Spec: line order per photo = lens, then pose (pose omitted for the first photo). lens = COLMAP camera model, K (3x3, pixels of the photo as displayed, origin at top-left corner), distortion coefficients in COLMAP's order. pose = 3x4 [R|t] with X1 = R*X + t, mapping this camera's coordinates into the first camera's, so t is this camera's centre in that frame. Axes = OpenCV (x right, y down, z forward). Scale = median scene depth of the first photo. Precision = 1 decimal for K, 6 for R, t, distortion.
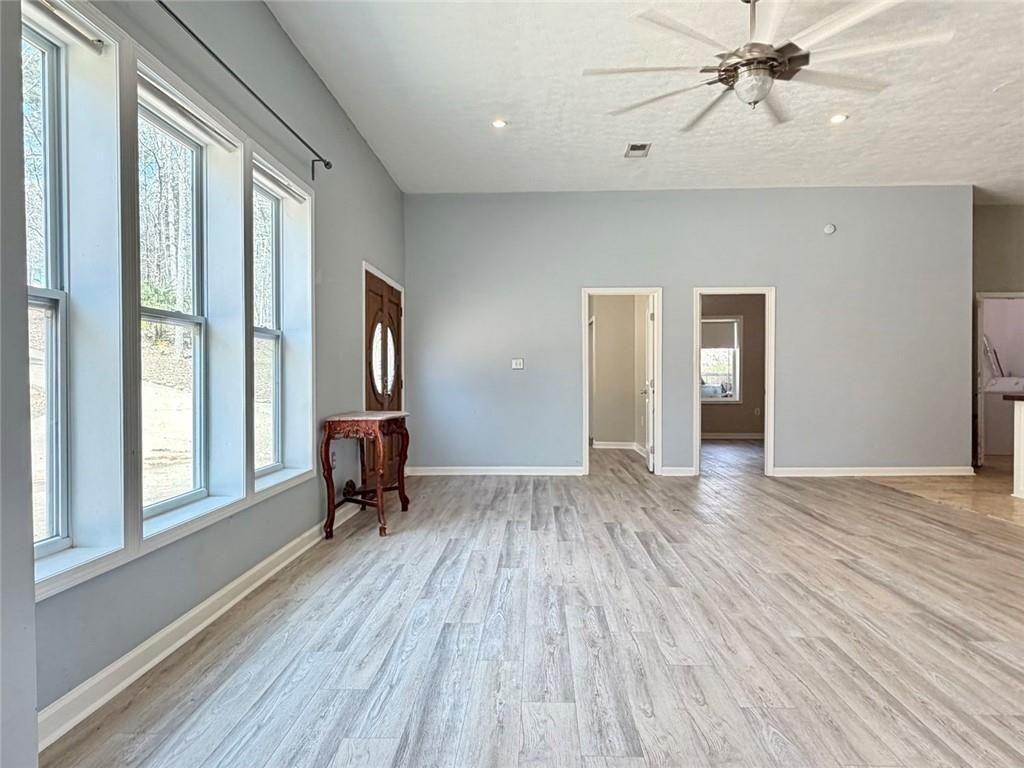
lens RADIAL K [[655.6, 0, 512.7], [0, 655.6, 385.3], [0, 0, 1]] dist [0.001238, 0.001827]
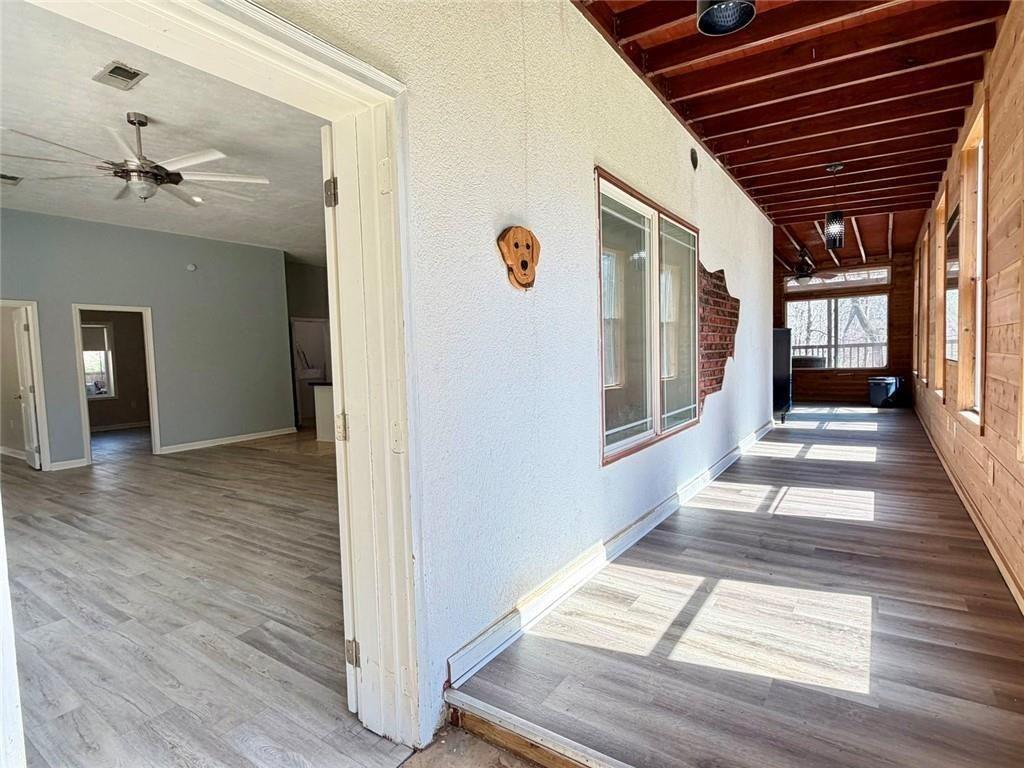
lens RADIAL K [[531.3, 0, 513.0], [0, 531.3, 389.2], [0, 0, 1]] dist [-0.001780, -0.000371]
pose [[0.537759, -0.070889, 0.840113, -0.157452], [0.044214, 0.997459, 0.055864, -0.026395], [-0.841938, 0.007103, 0.539527, -0.239241]]
